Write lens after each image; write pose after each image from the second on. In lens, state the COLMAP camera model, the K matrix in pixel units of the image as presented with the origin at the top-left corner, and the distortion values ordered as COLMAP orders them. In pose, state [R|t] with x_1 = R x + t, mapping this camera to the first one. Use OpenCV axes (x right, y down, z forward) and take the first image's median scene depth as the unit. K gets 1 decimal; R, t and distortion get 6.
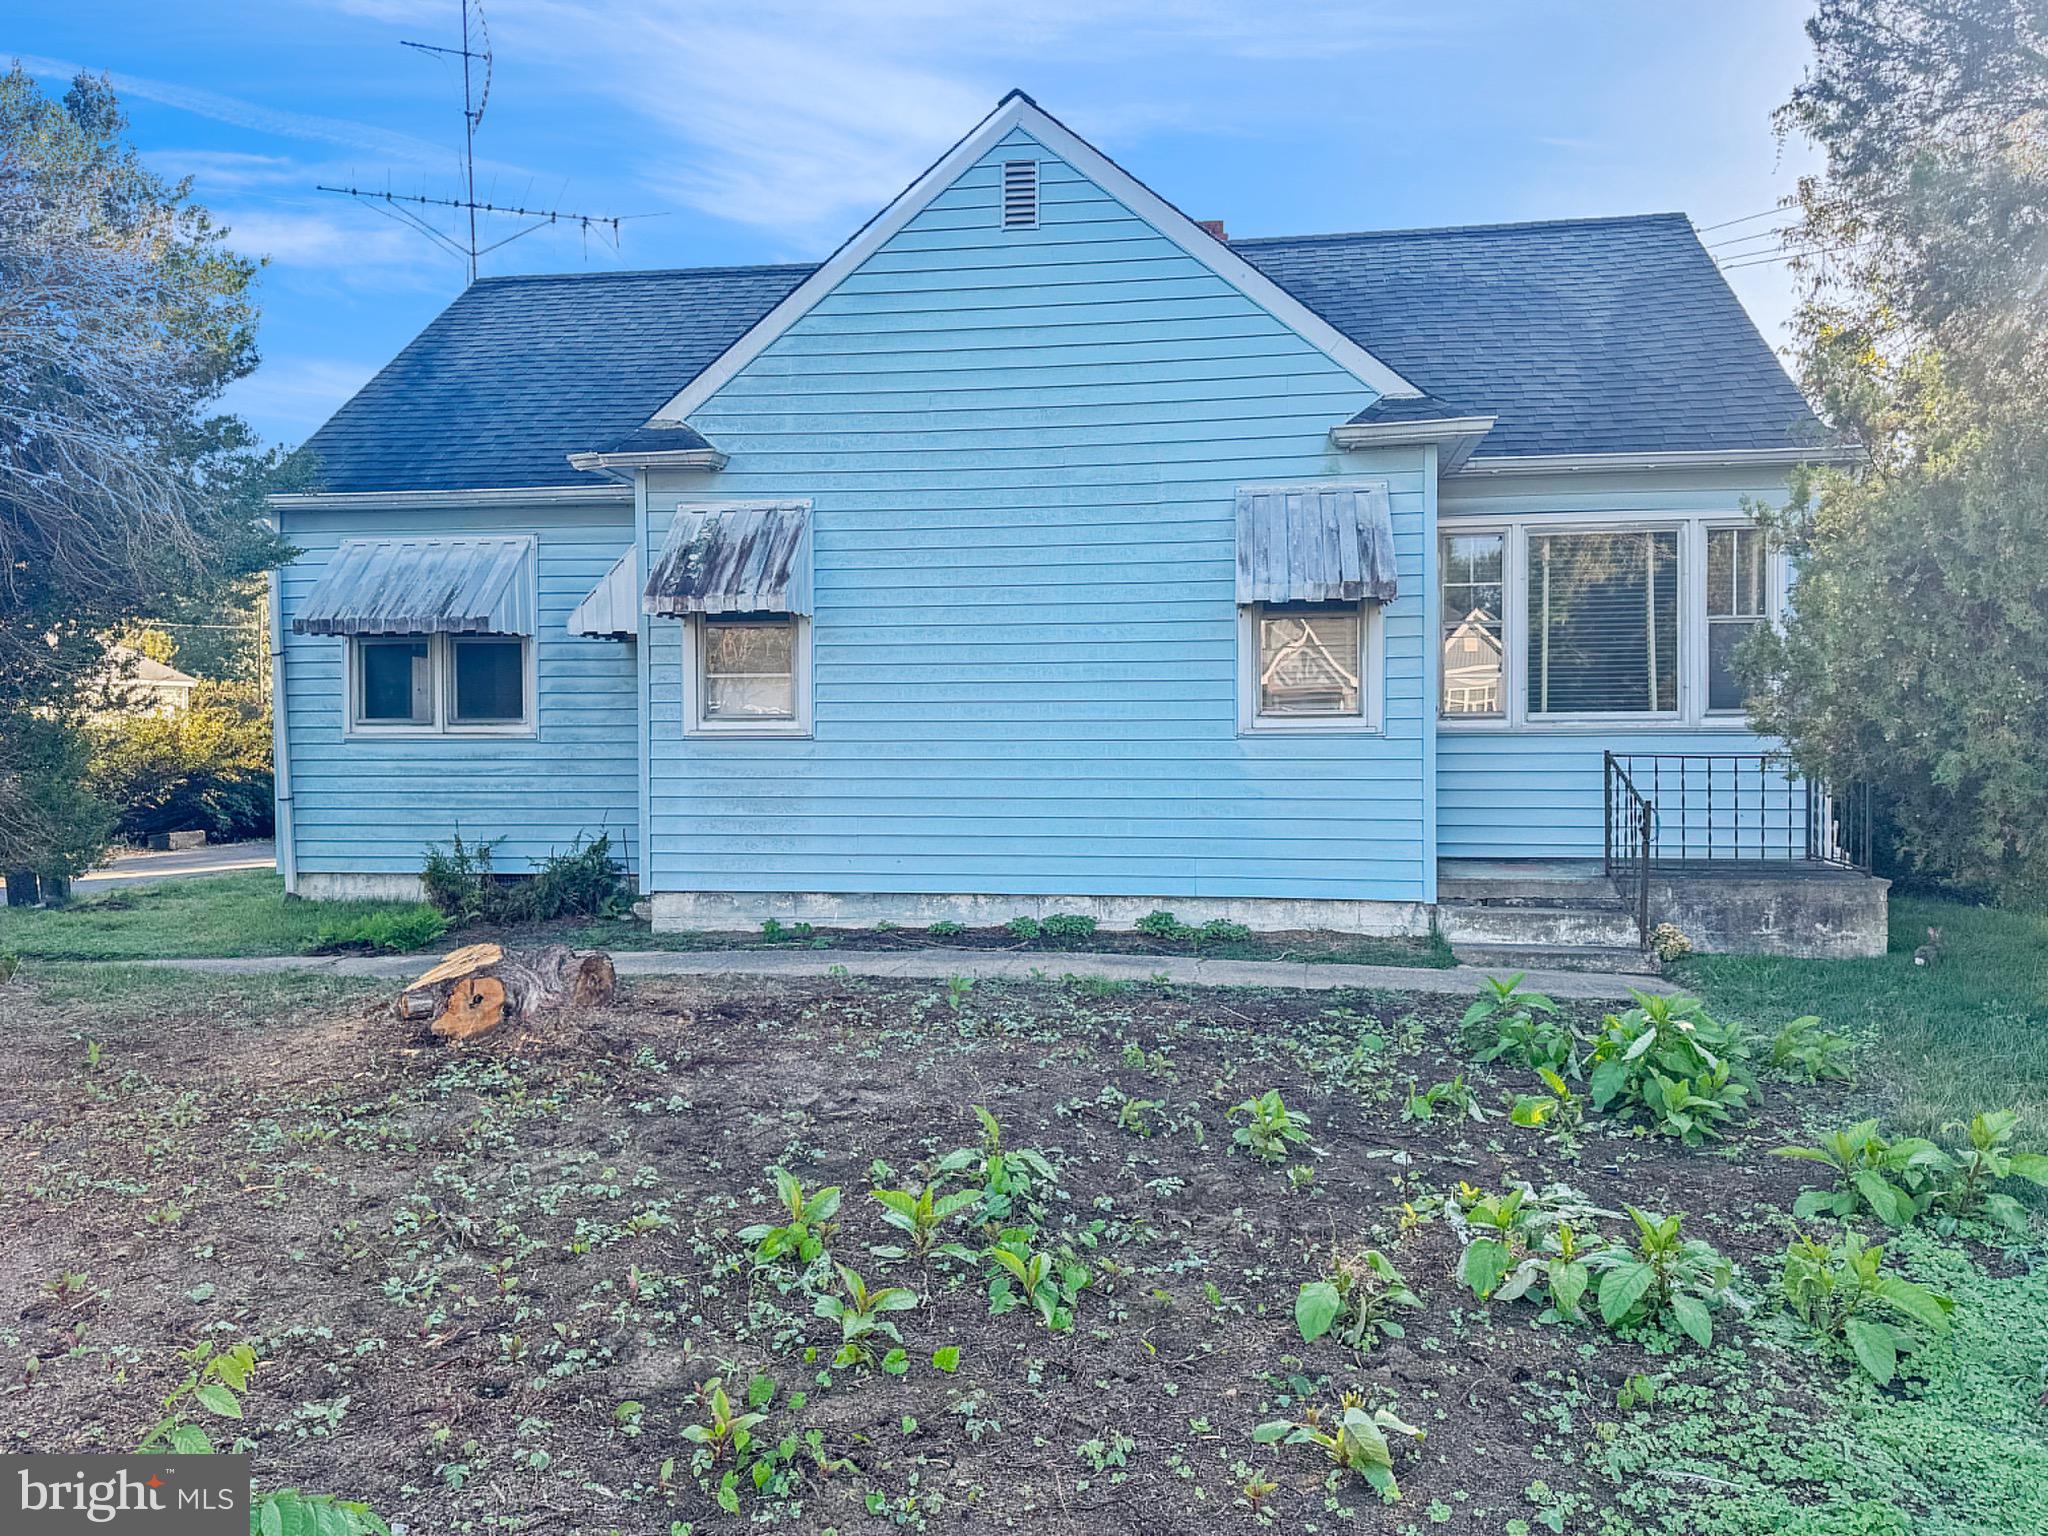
lens RADIAL K [[1444.6, 0, 1024.3], [0, 1444.6, 744.7], [0, 0, 1]] dist [0.093756, -0.130419]
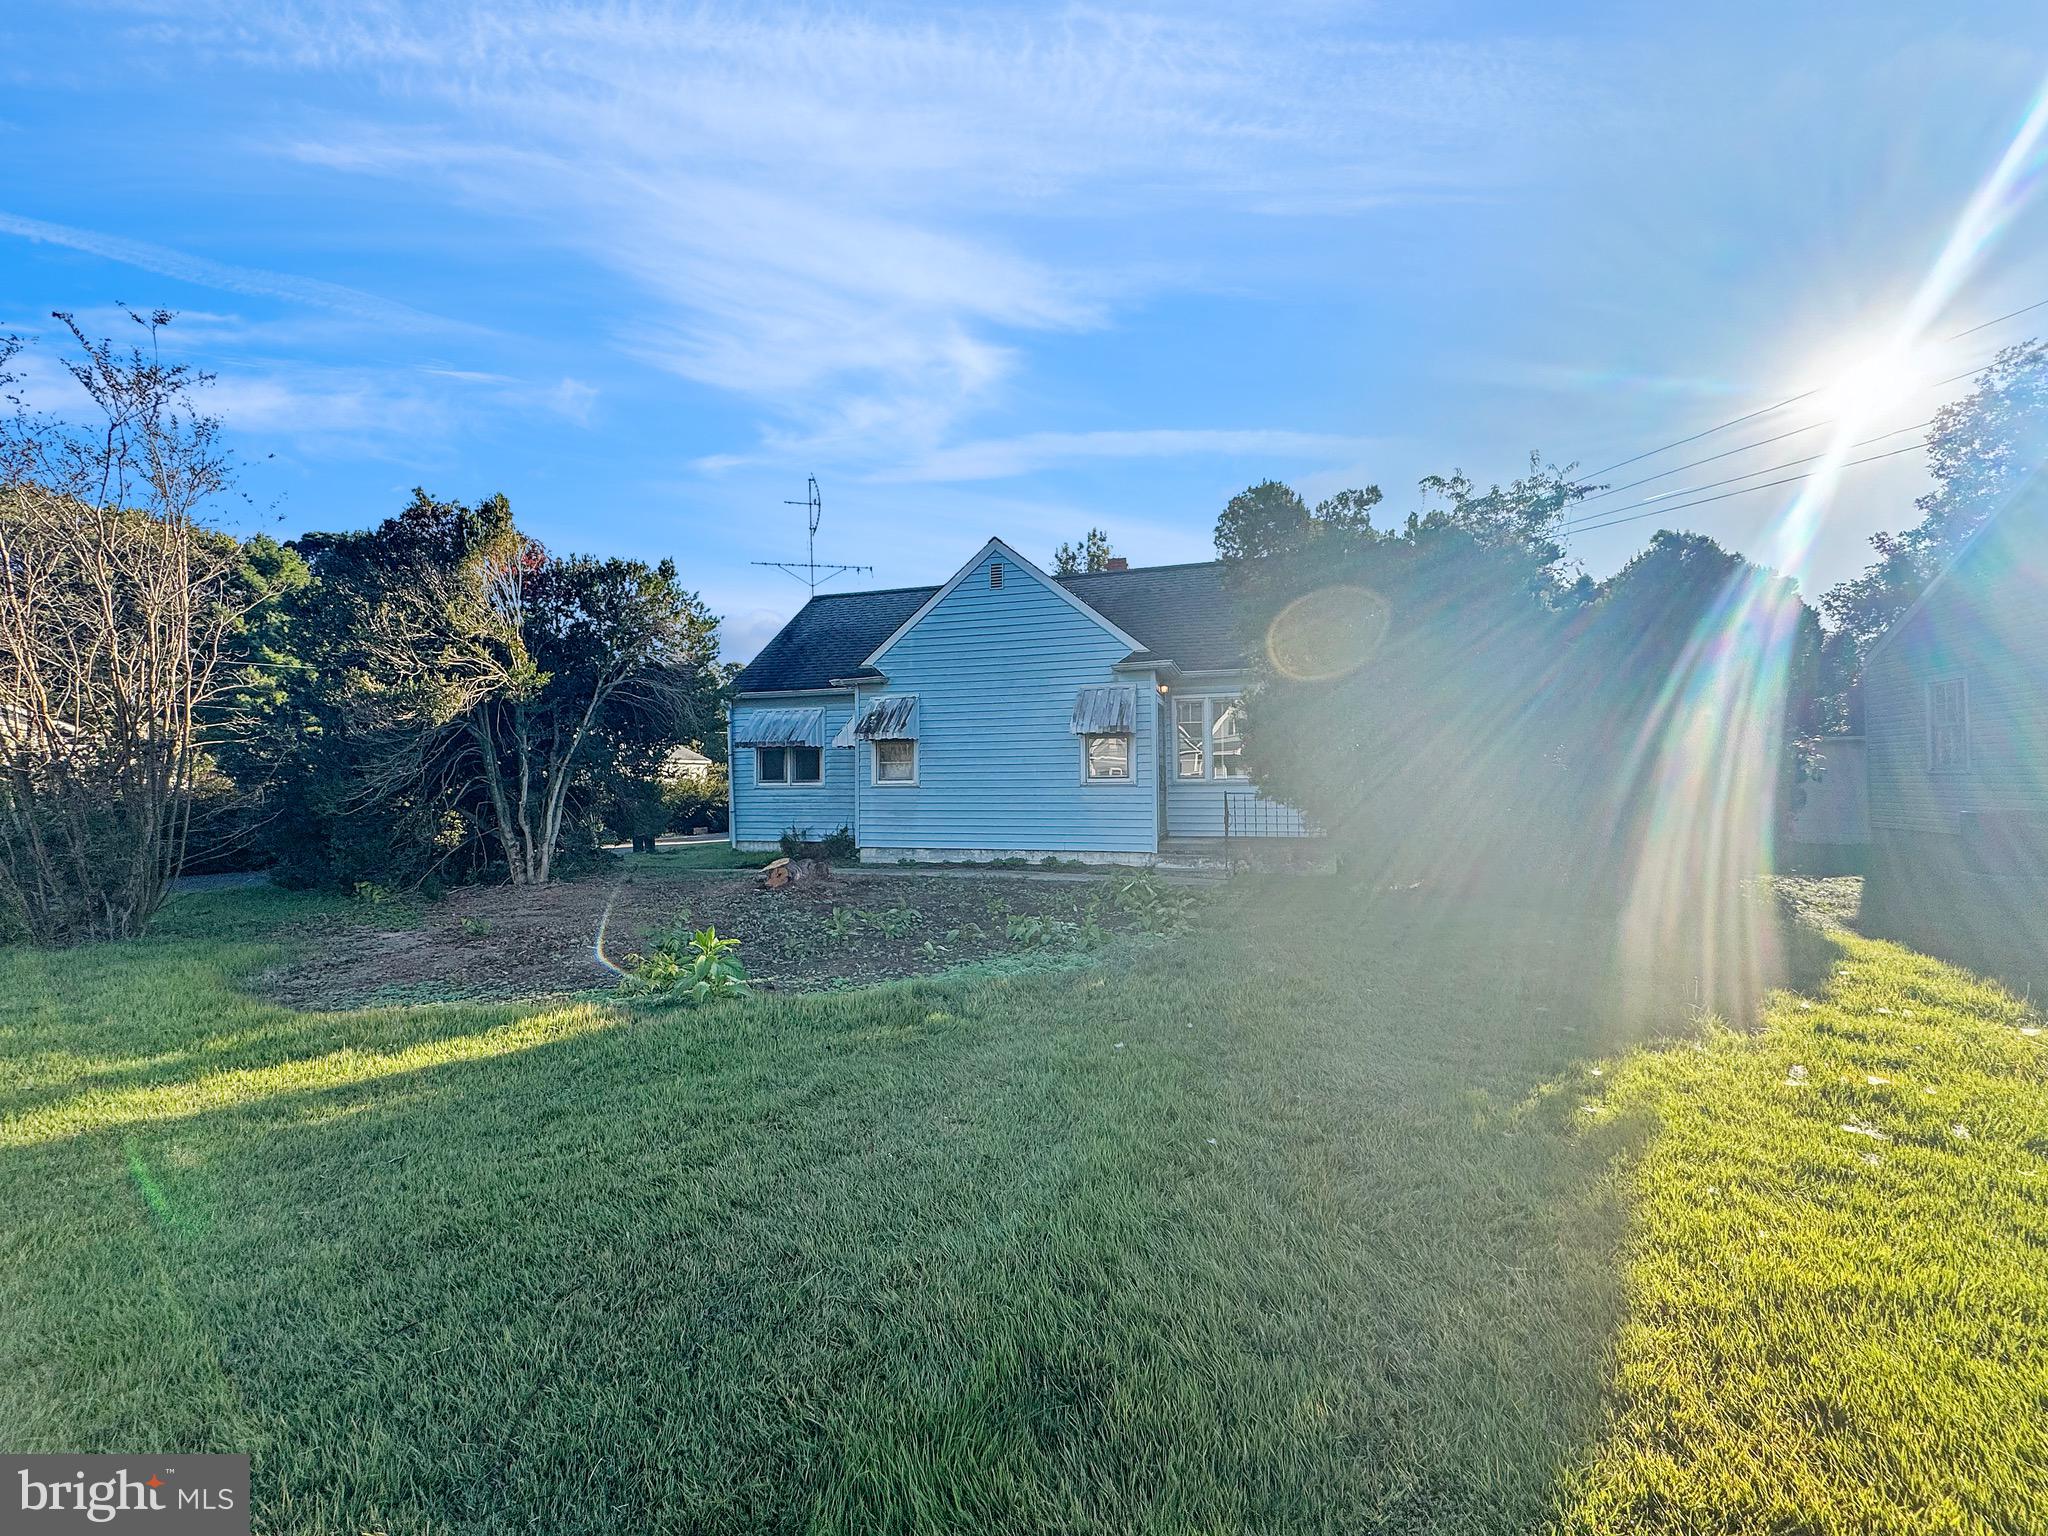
lens RADIAL K [[827.3, 0, 1023.0], [0, 827.3, 757.2], [0, 0, 1]] dist [-0.002056, -0.000072]
pose [[0.987620, -0.008666, -0.156628, 0.259200], [0.002159, 0.999129, -0.041666, 0.003591], [0.156853, 0.040812, 0.986778, -0.403716]]
